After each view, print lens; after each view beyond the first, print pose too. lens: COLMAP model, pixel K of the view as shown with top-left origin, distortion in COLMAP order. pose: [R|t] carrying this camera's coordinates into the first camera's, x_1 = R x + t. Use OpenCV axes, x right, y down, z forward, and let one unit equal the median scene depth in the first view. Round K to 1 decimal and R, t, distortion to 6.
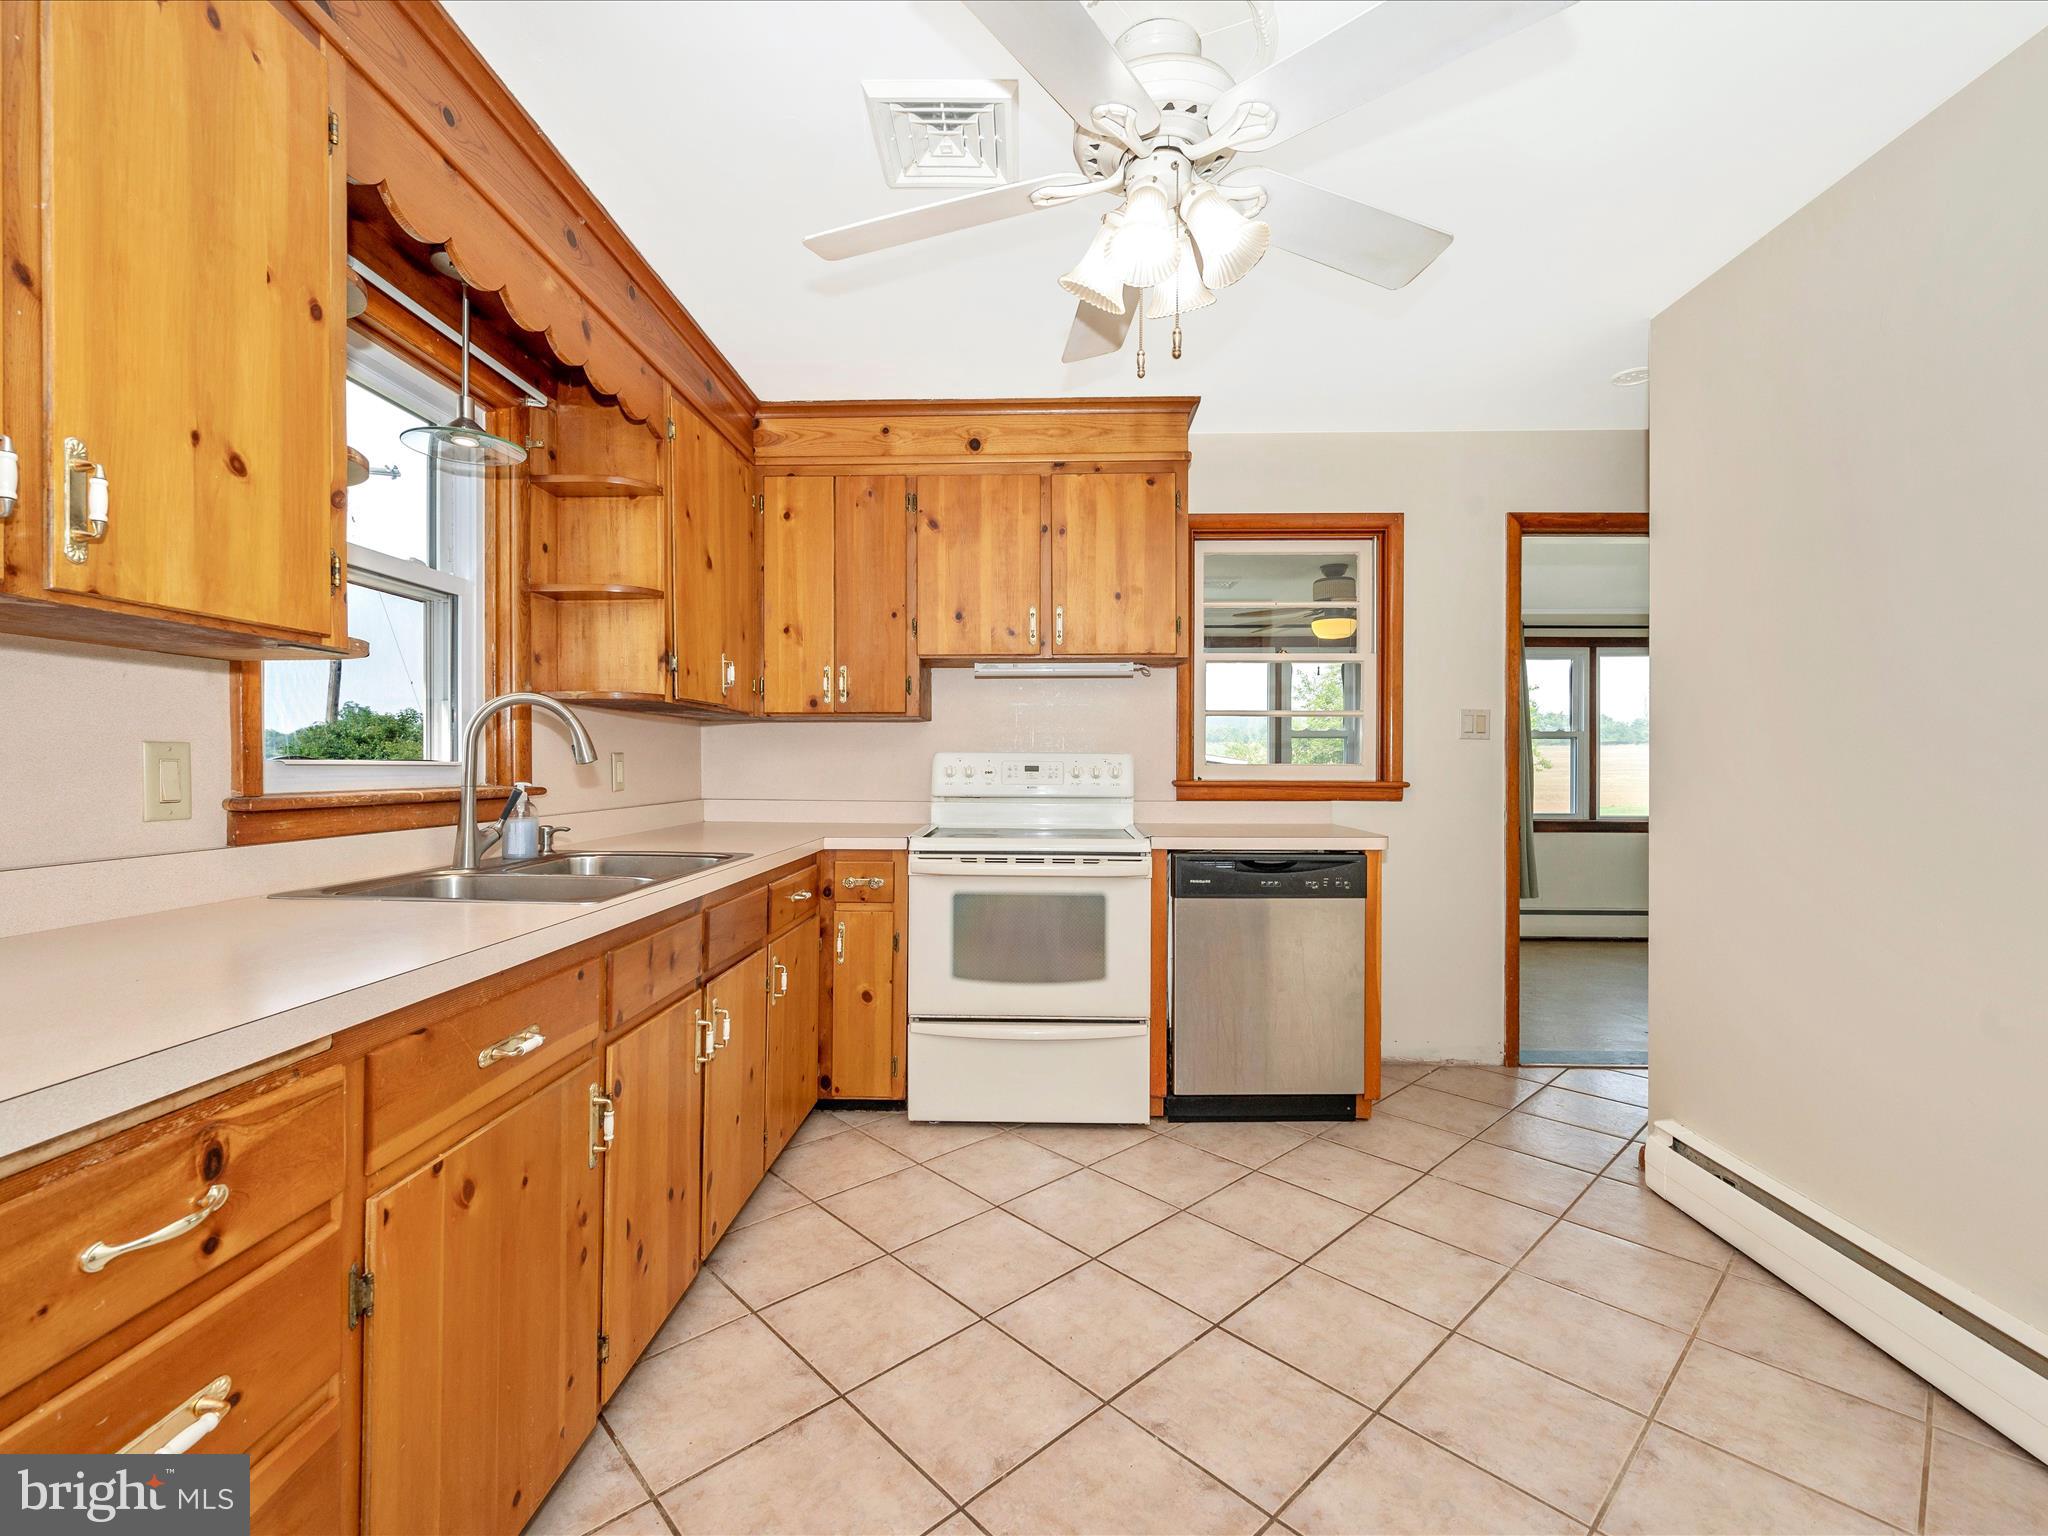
lens RADIAL K [[917.6, 0, 1026.8], [0, 917.6, 783.4], [0, 0, 1]] dist [0.000637, -0.000004]
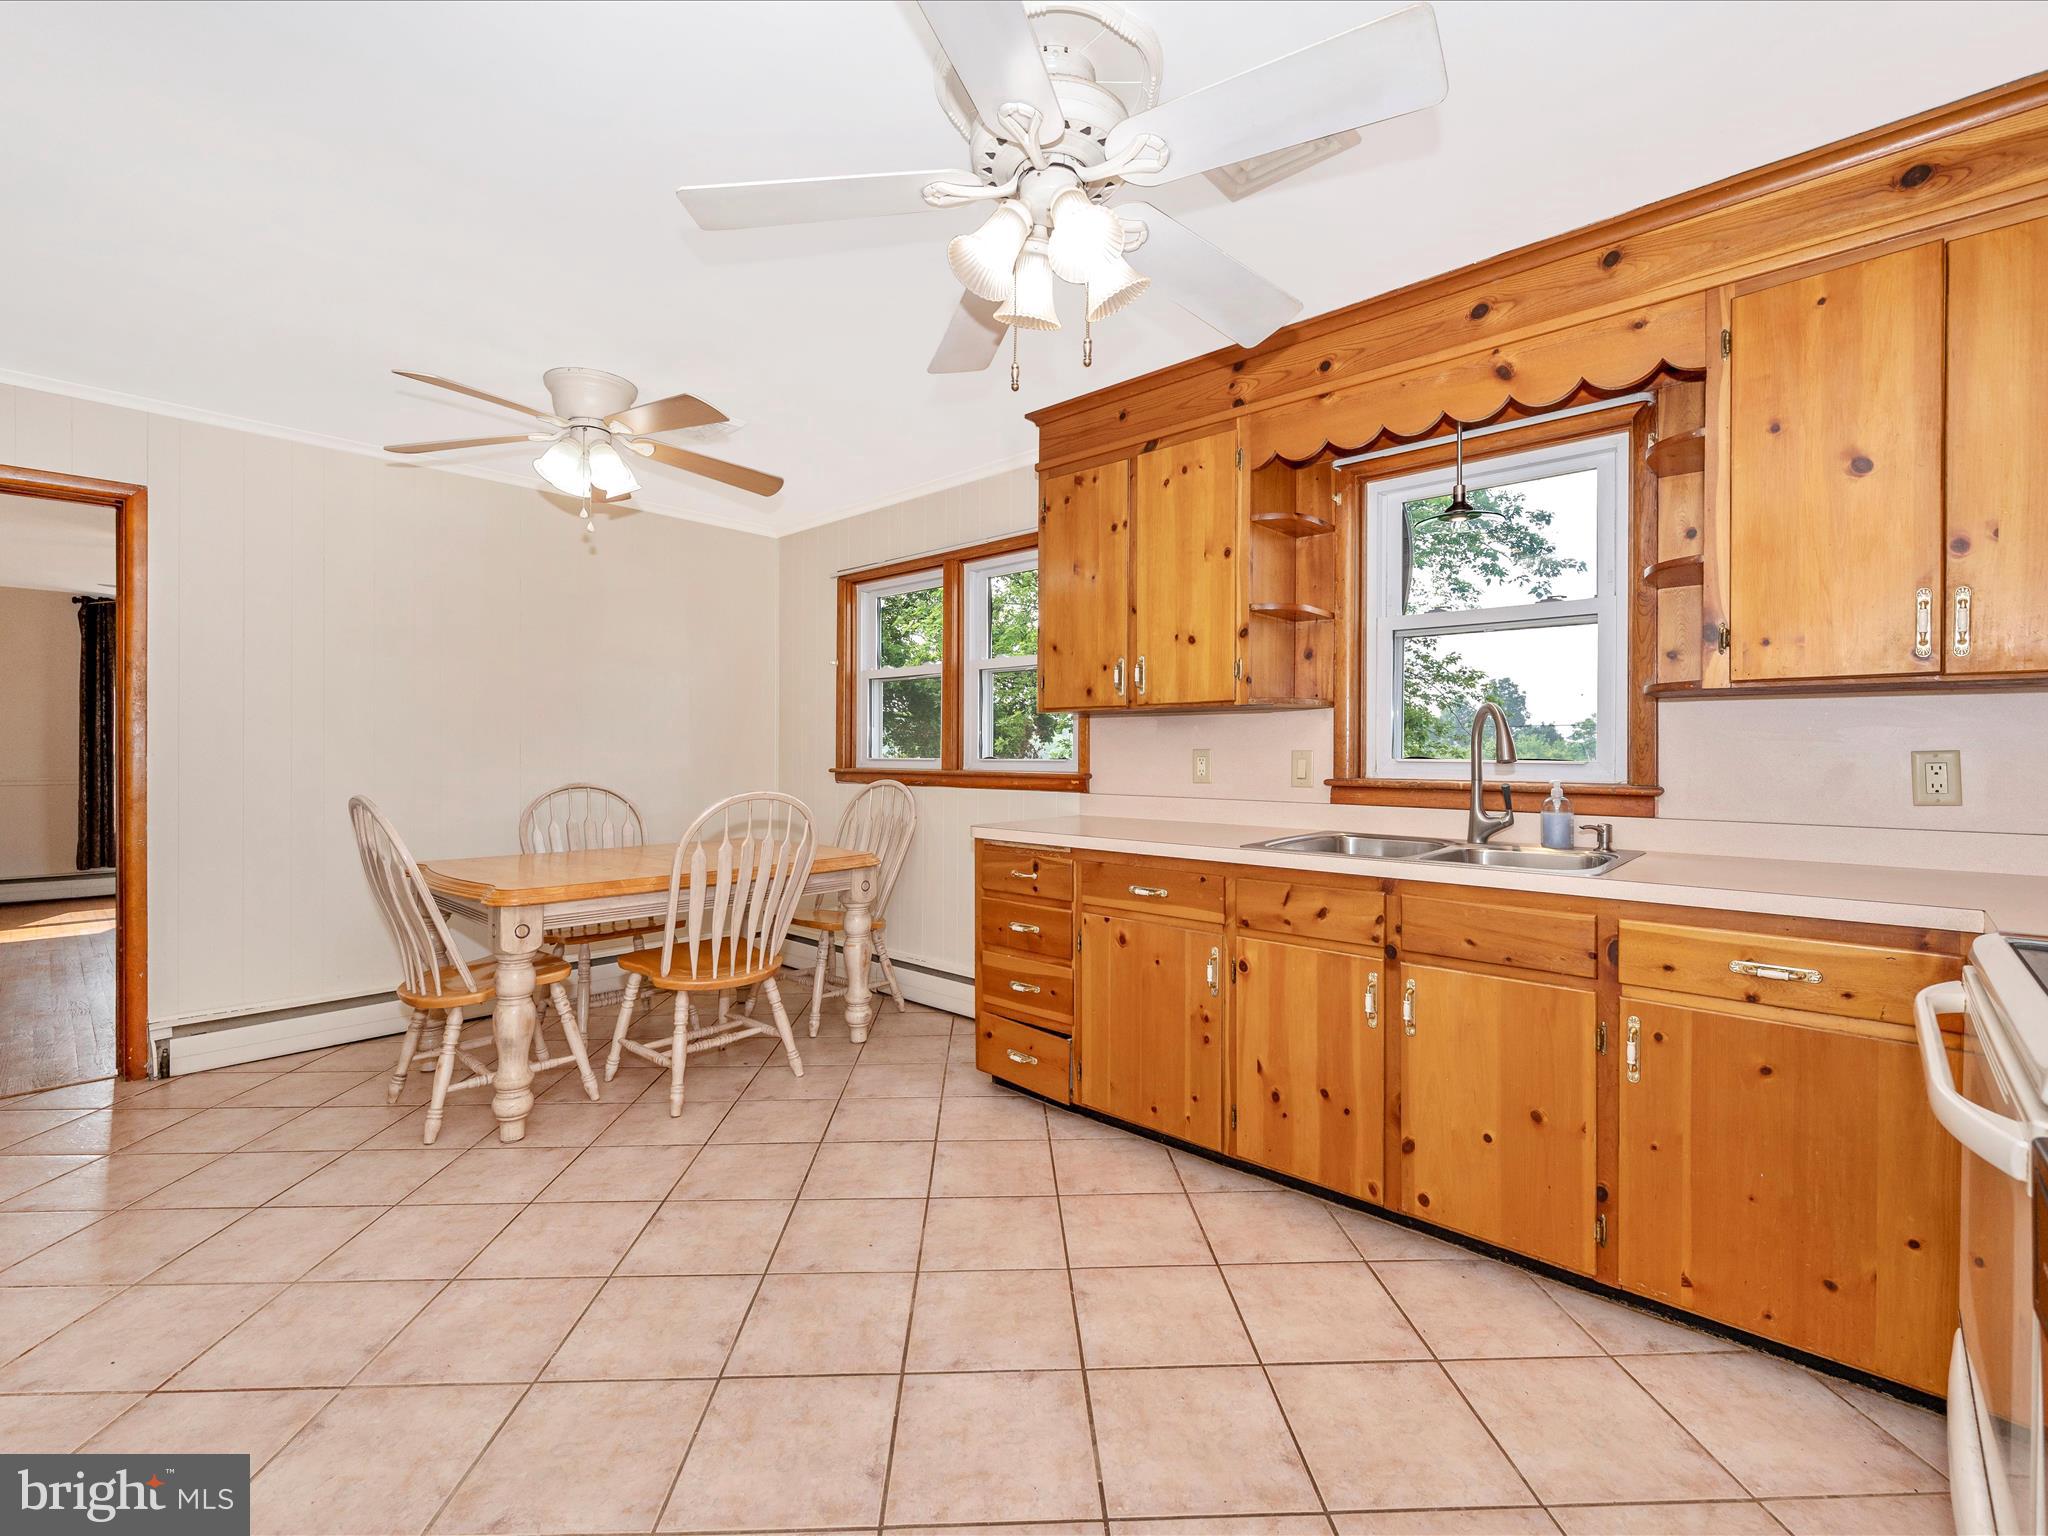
lens RADIAL K [[894.6, 0, 1026.6], [0, 894.6, 774.7], [0, 0, 1]] dist [0.001725, 0.000223]
pose [[-0.653733, 0.014008, -0.756596, 0.517164], [-0.020926, 0.999112, 0.036580, -0.025309], [0.756436, 0.039746, -0.652859, 0.917870]]
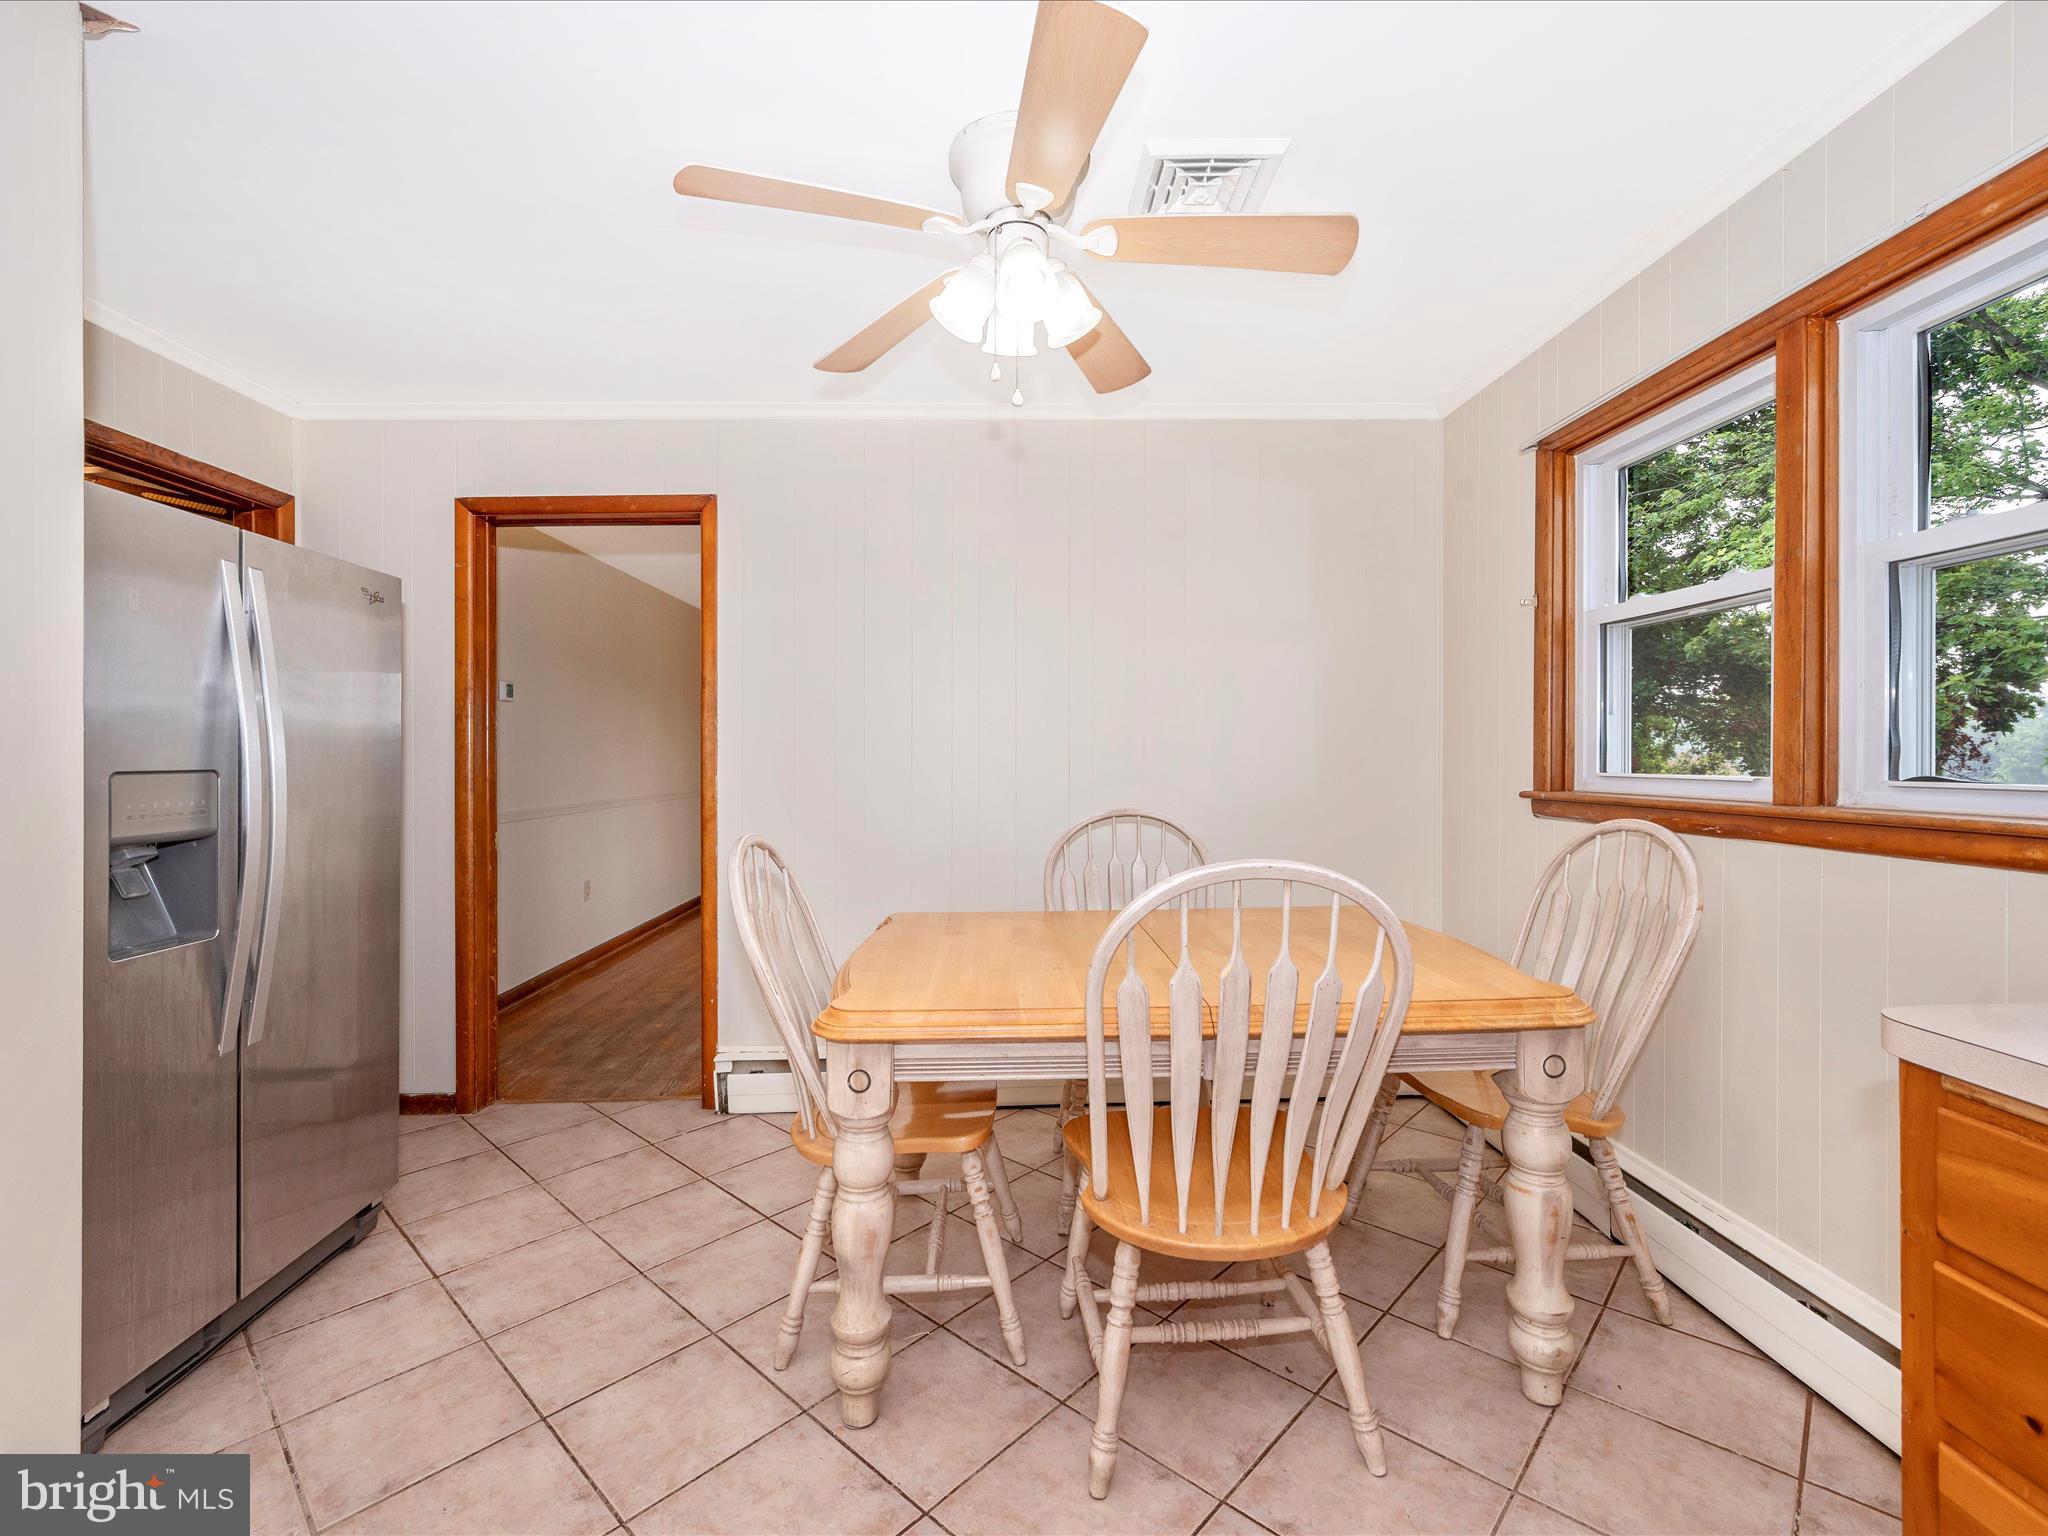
lens RADIAL K [[942.3, 0, 1019.2], [0, 942.3, 745.2], [0, 0, 1]] dist [-0.000640, 0.000148]
pose [[-0.997708, 0.003666, -0.067566, 0.093137], [0.002949, 0.999938, 0.010701, -0.029504], [0.067601, 0.010478, -0.997657, 0.500303]]
